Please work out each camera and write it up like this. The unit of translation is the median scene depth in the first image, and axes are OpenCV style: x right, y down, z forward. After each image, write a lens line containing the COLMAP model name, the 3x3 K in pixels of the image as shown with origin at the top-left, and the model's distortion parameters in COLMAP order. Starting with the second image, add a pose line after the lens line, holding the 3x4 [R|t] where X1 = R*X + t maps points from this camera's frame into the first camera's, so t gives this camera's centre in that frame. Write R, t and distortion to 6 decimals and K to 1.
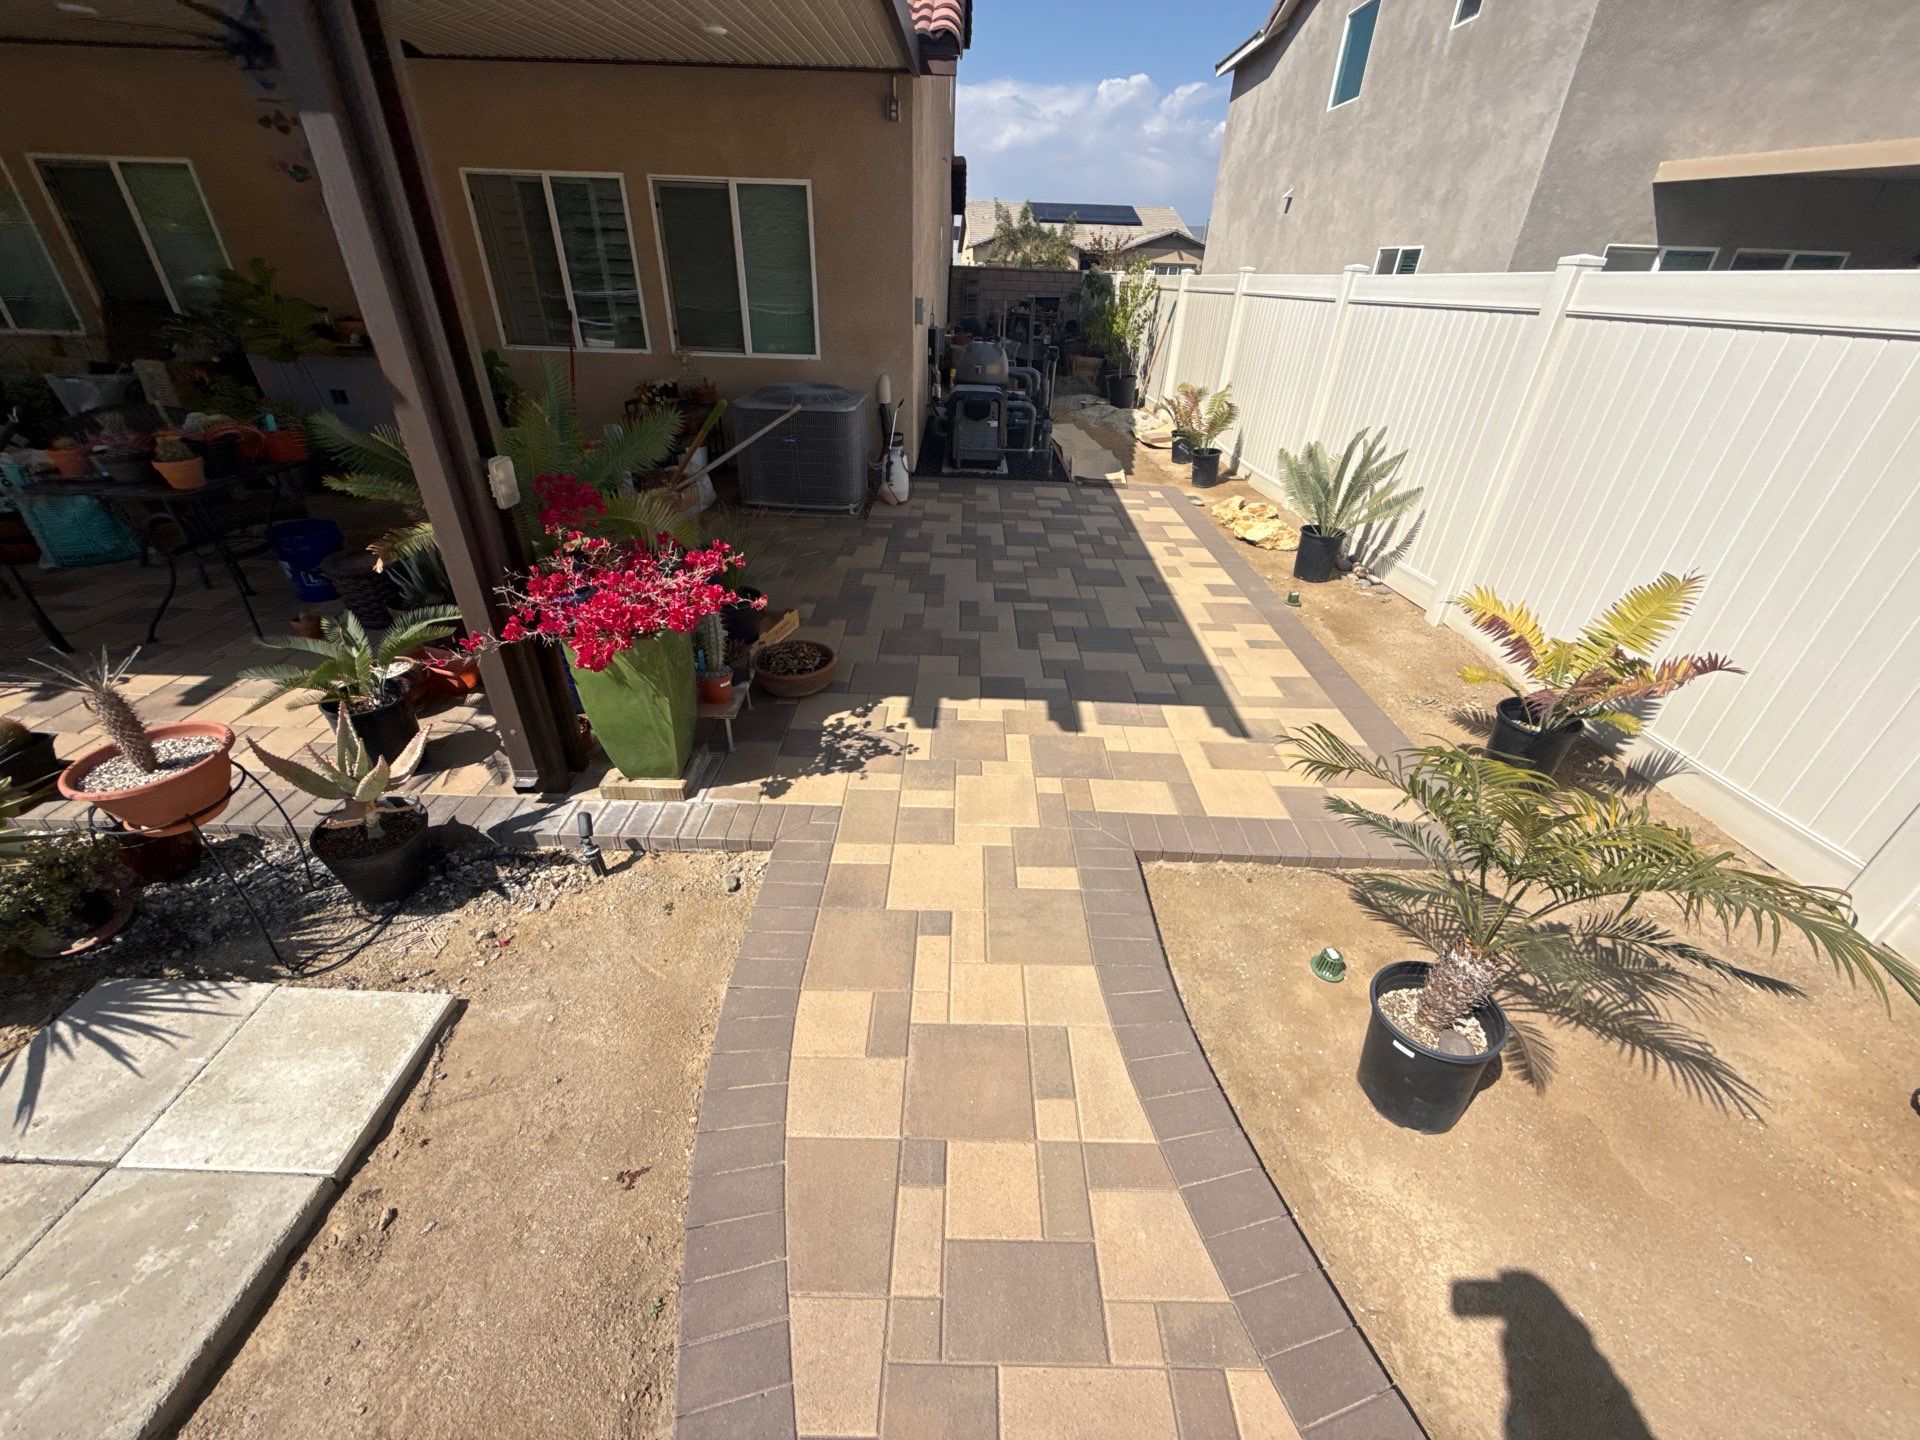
lens RADIAL K [[763.0, 0, 960.0], [0, 763.0, 720.0], [0, 0, 1]] dist [0.000584, 0.000134]
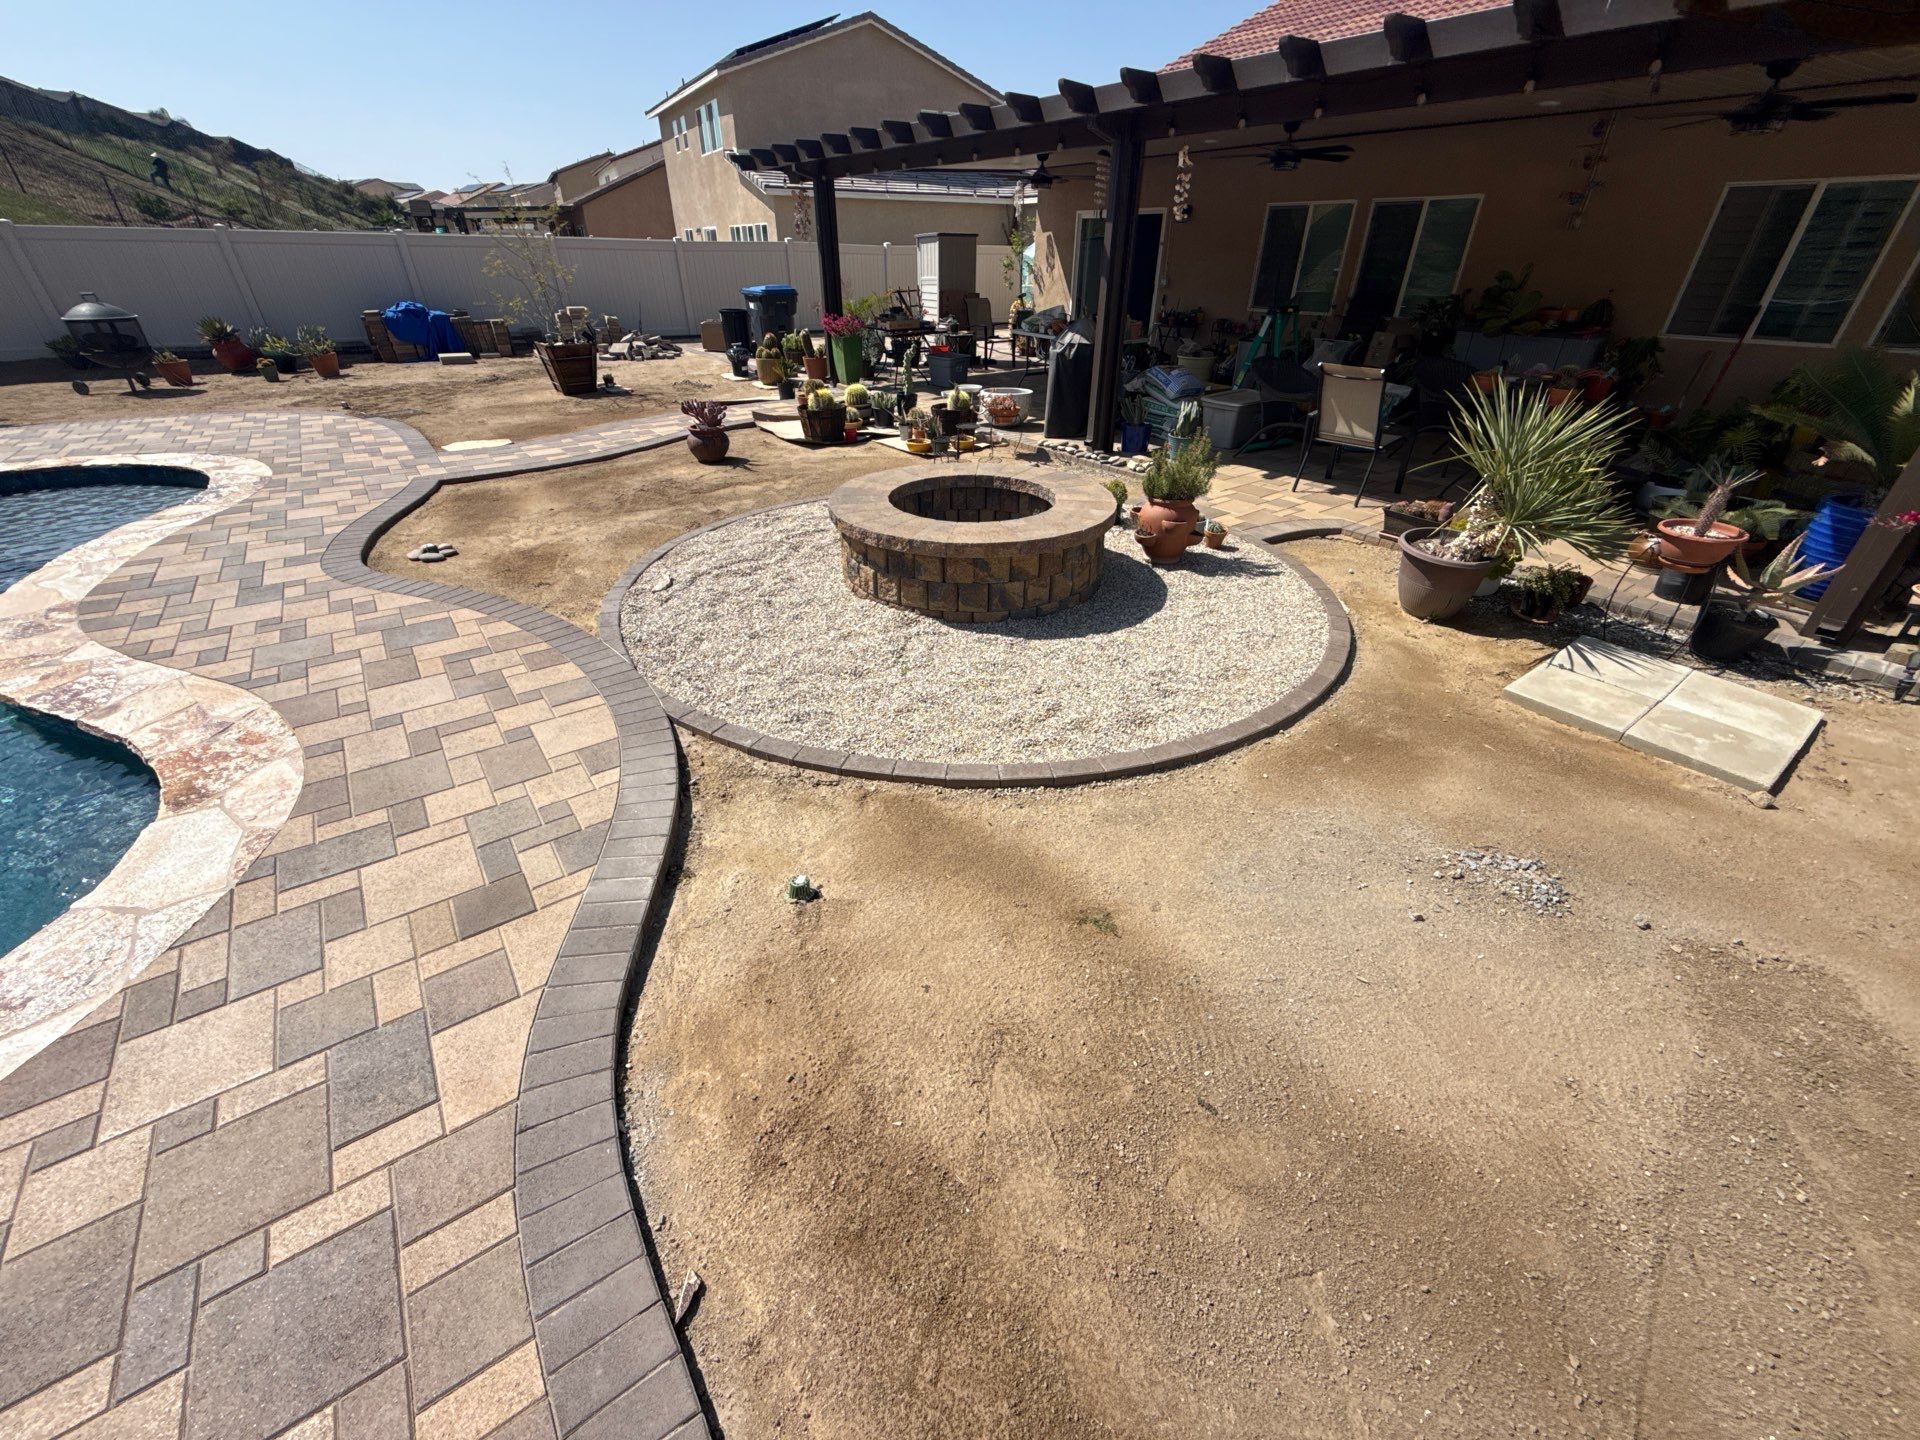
lens RADIAL K [[761.5, 0, 960.0], [0, 761.5, 720.0], [0, 0, 1]] dist [0.000079, 0.000445]
pose [[0.606249, 0.386800, -0.694872, -0.492363], [-0.392748, 0.905386, 0.161324, 0.629232], [0.691528, 0.175107, 0.700805, -1.041632]]
